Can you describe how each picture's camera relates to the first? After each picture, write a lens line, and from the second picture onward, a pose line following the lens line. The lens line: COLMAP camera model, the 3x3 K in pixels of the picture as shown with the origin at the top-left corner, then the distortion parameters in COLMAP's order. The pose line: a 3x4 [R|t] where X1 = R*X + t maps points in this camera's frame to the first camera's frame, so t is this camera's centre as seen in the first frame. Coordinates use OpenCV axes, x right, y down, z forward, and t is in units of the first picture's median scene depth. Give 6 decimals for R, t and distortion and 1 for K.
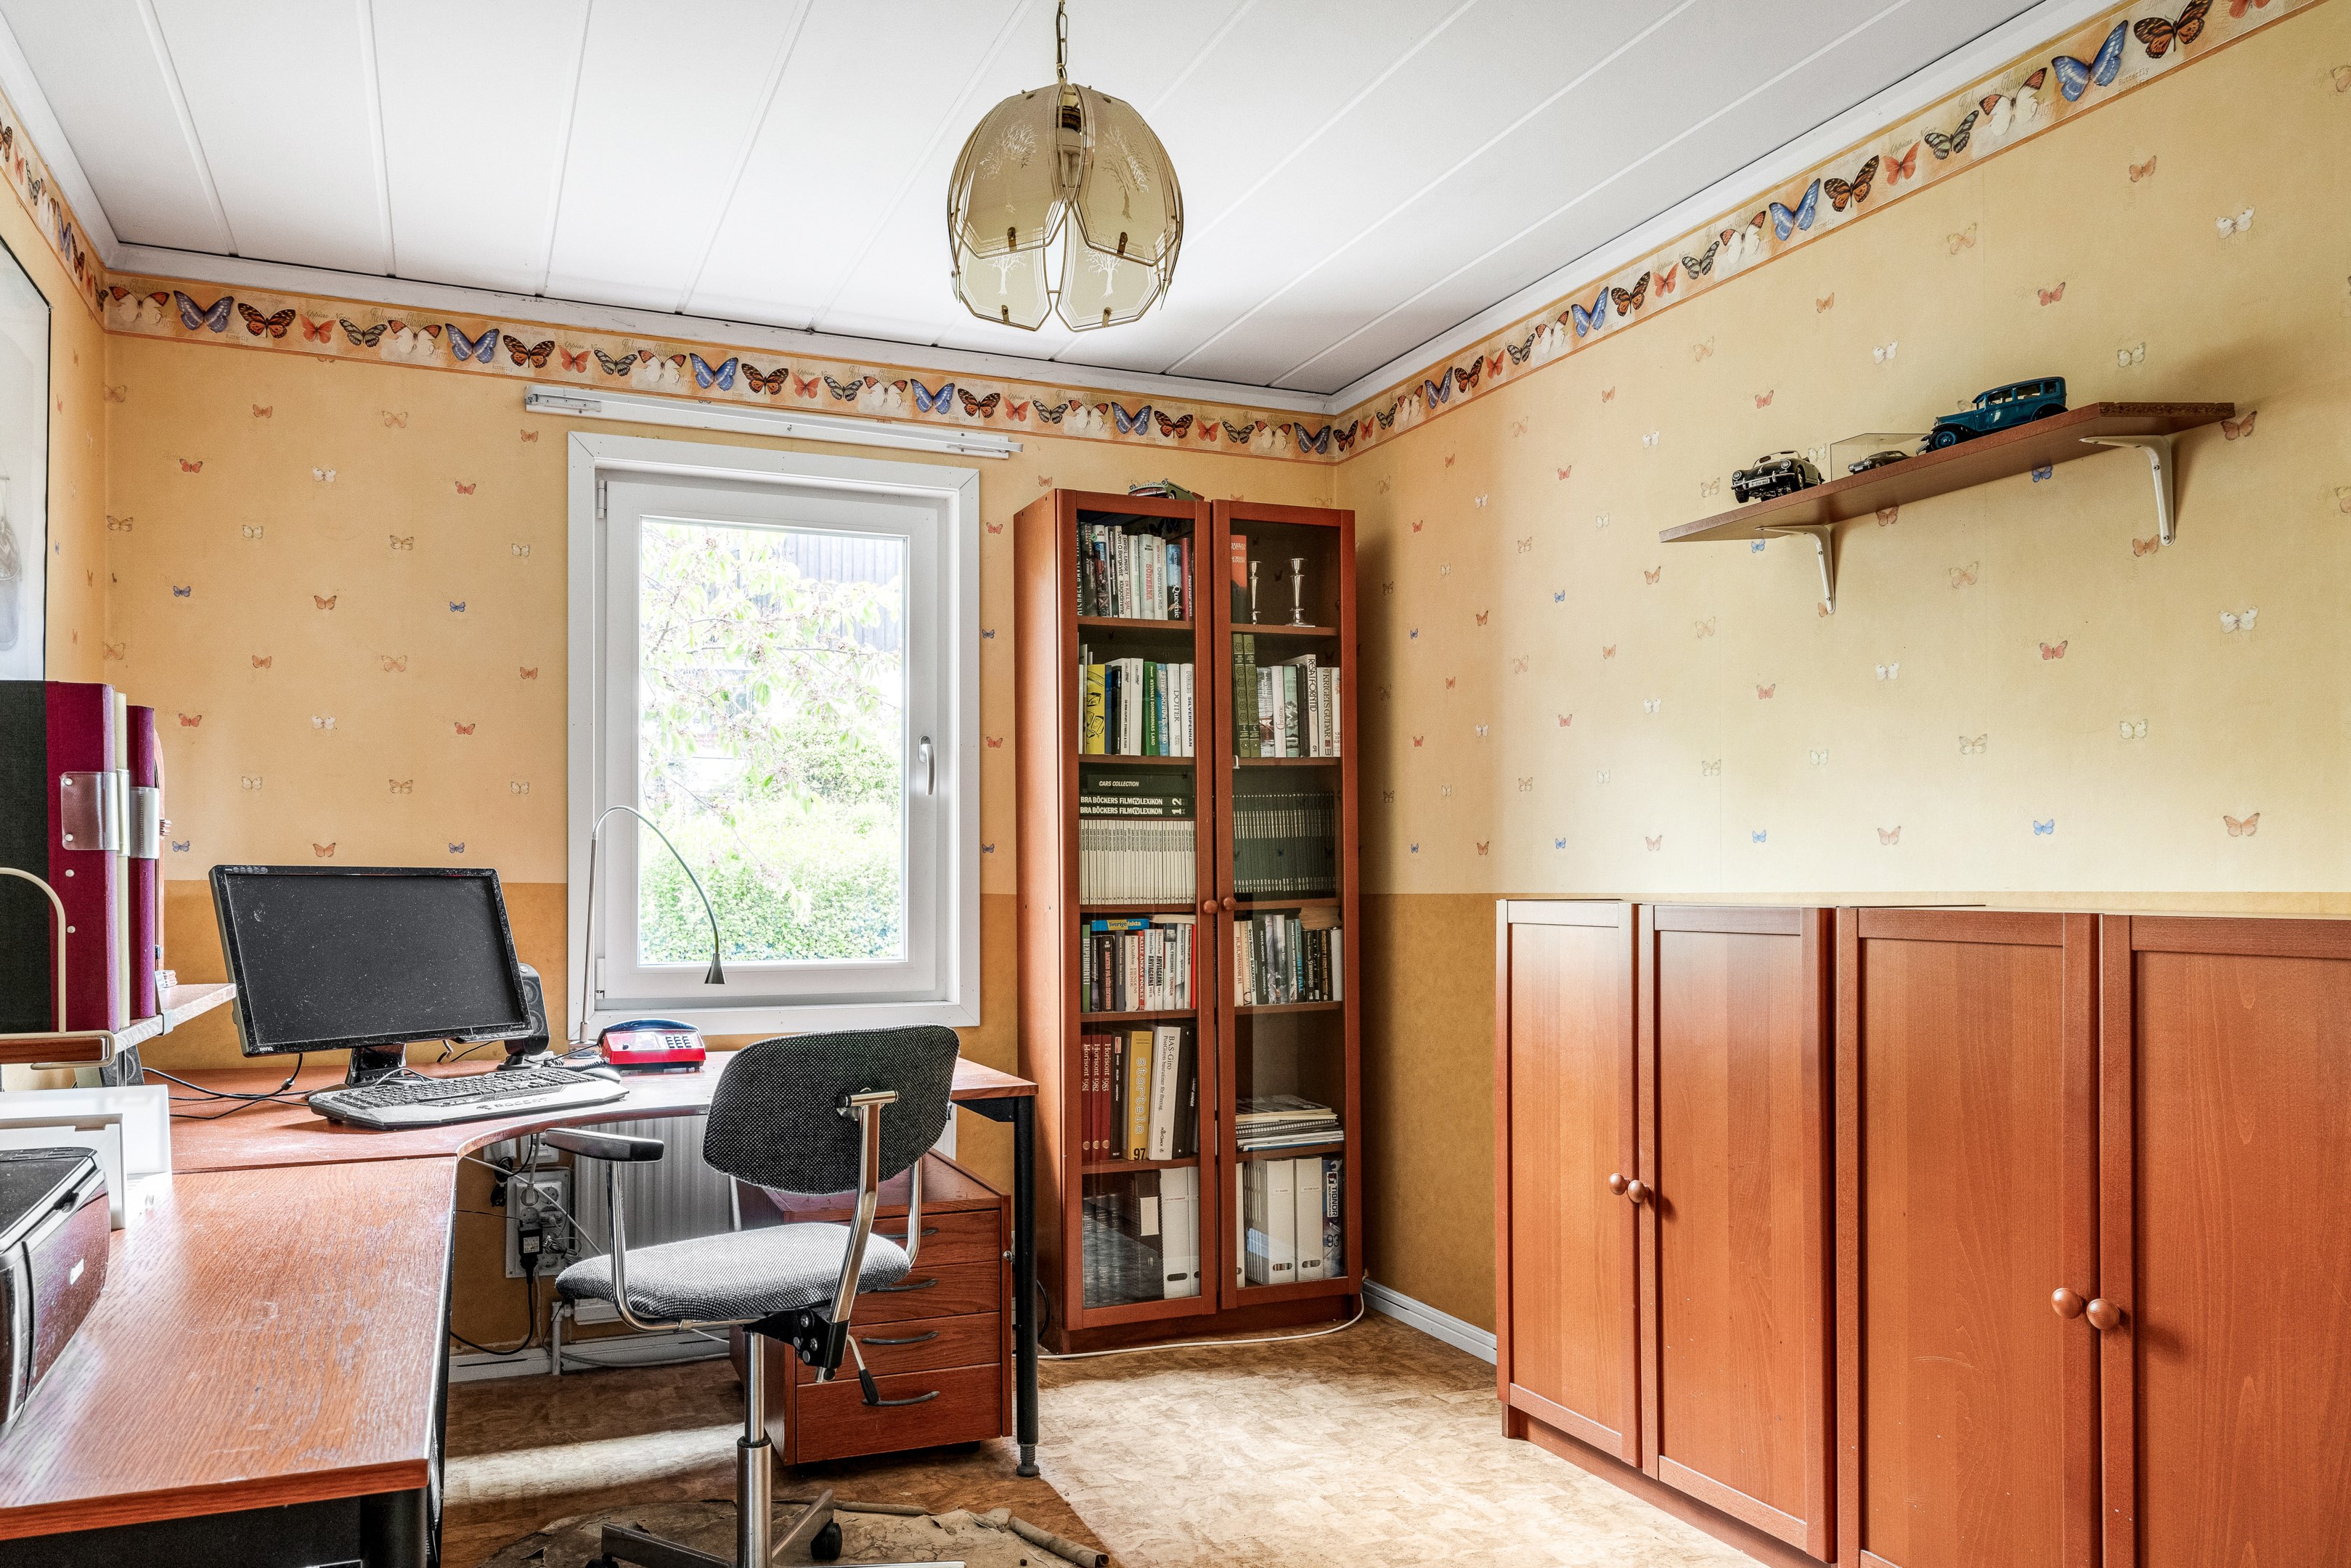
lens RADIAL K [[1564.0, 0, 1020.3], [0, 1564.0, 868.3], [0, 0, 1]] dist [0.004144, 0.000821]
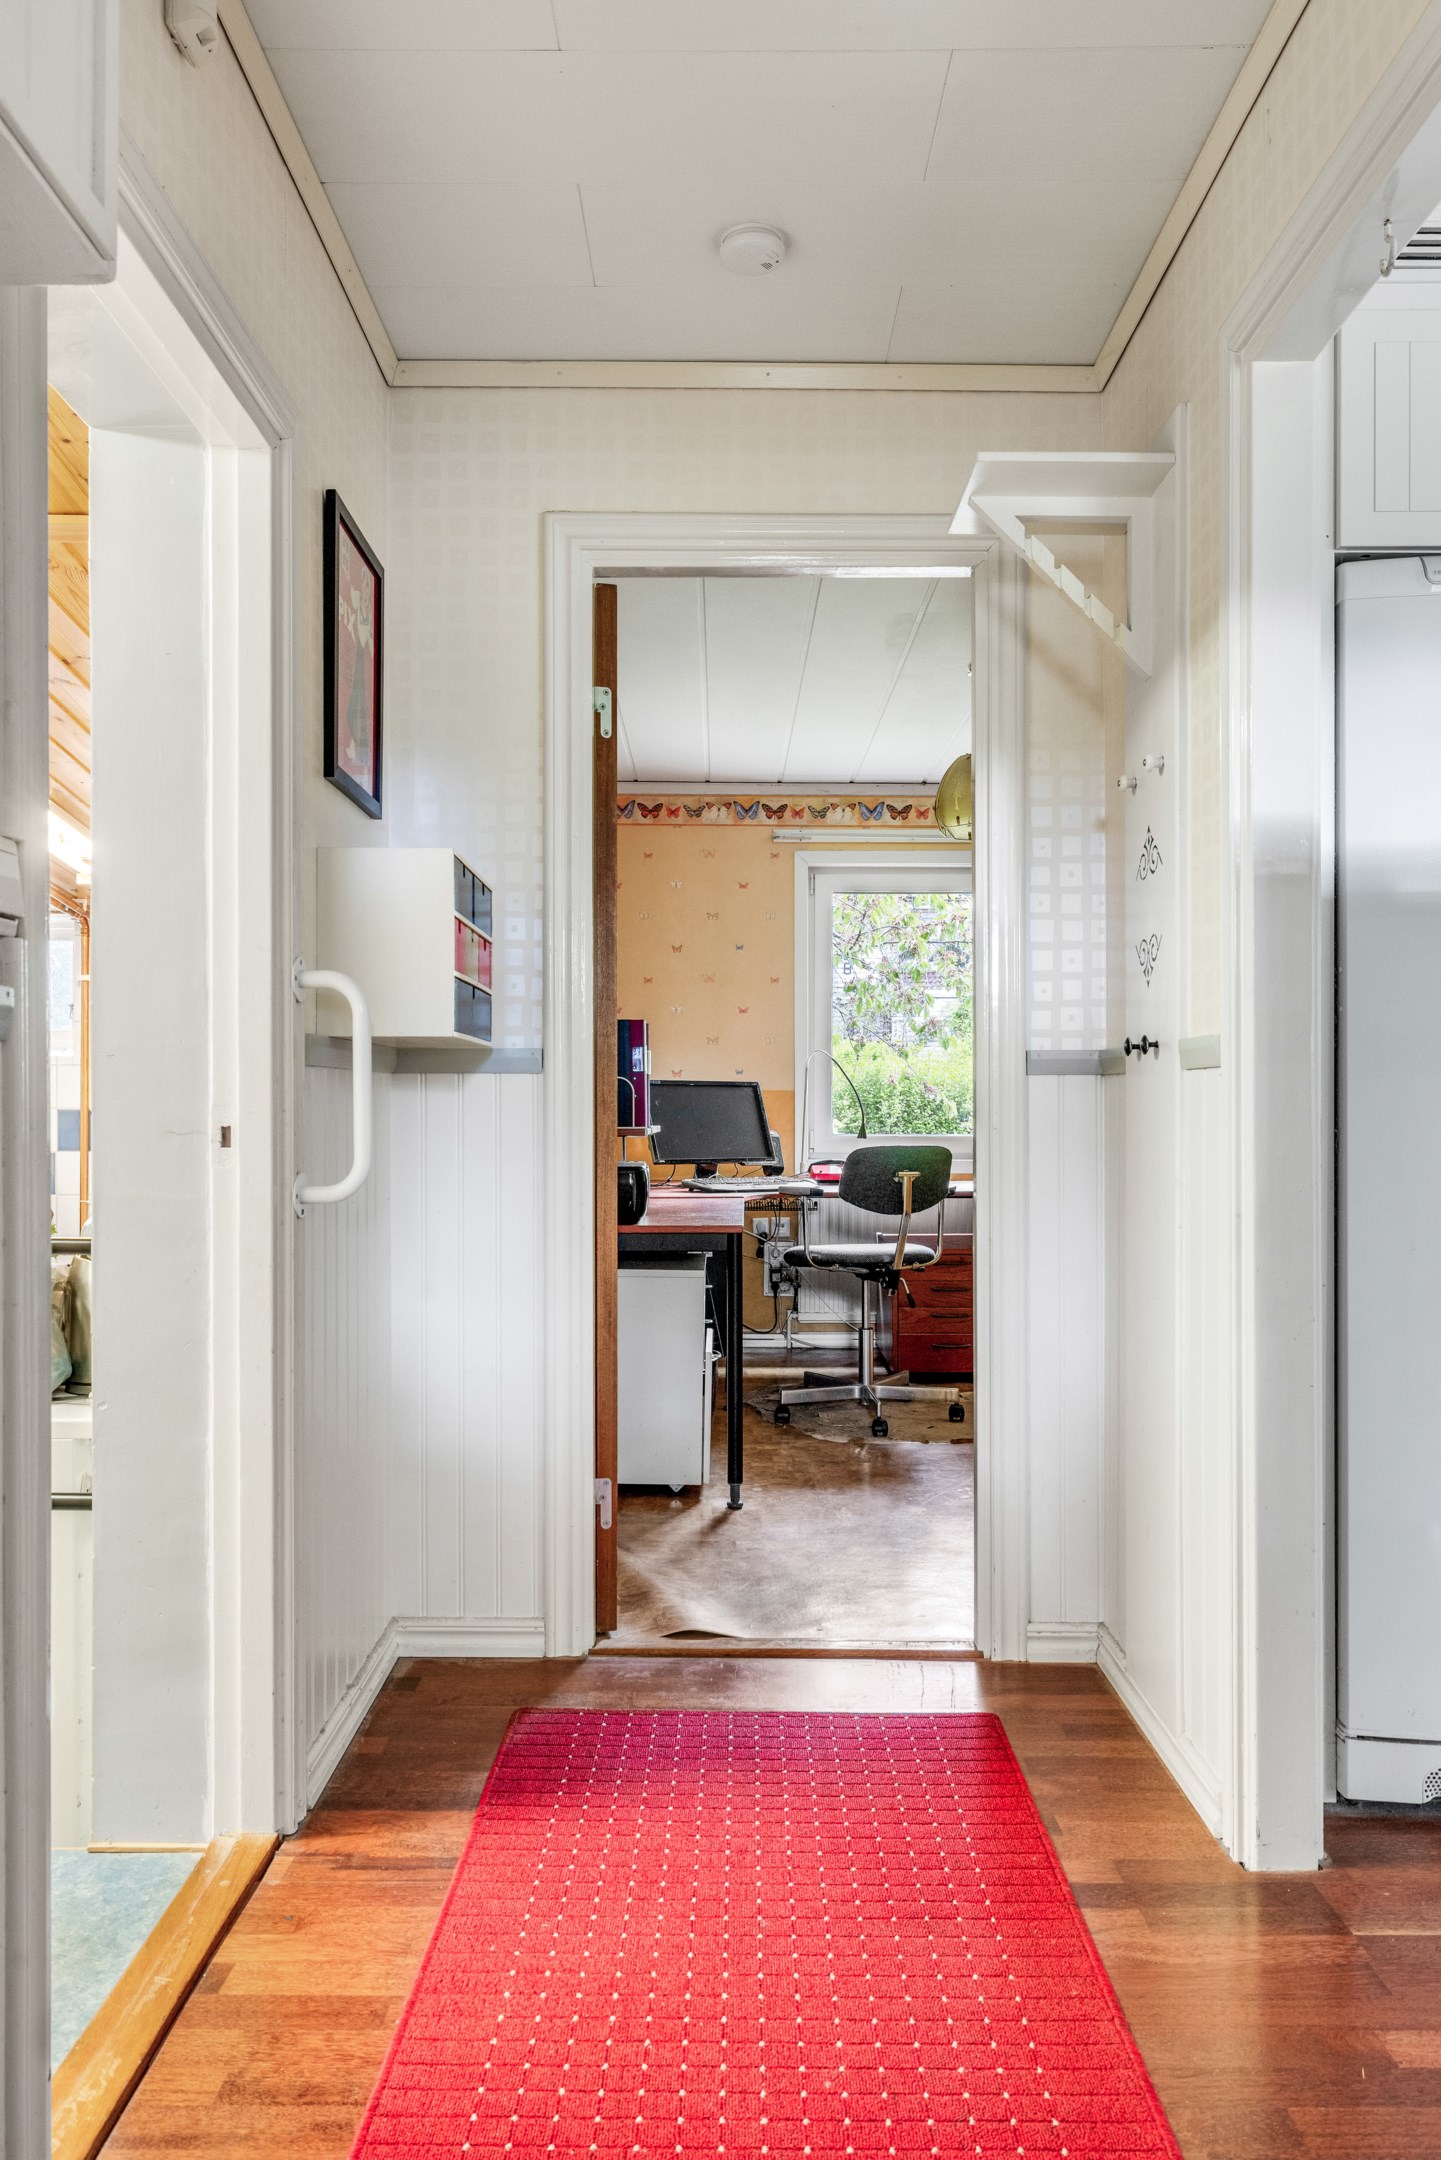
lens RADIAL K [[1310.4, 0, 721.3], [0, 1310.4, 1104.5], [0, 0, 1]] dist [-0.004968, -0.001666]
pose [[0.939262, 0.001759, -0.343197, 0.179581], [0.001953, 0.999943, 0.010469, 0.010189], [0.343196, -0.010503, 0.939205, -0.542826]]
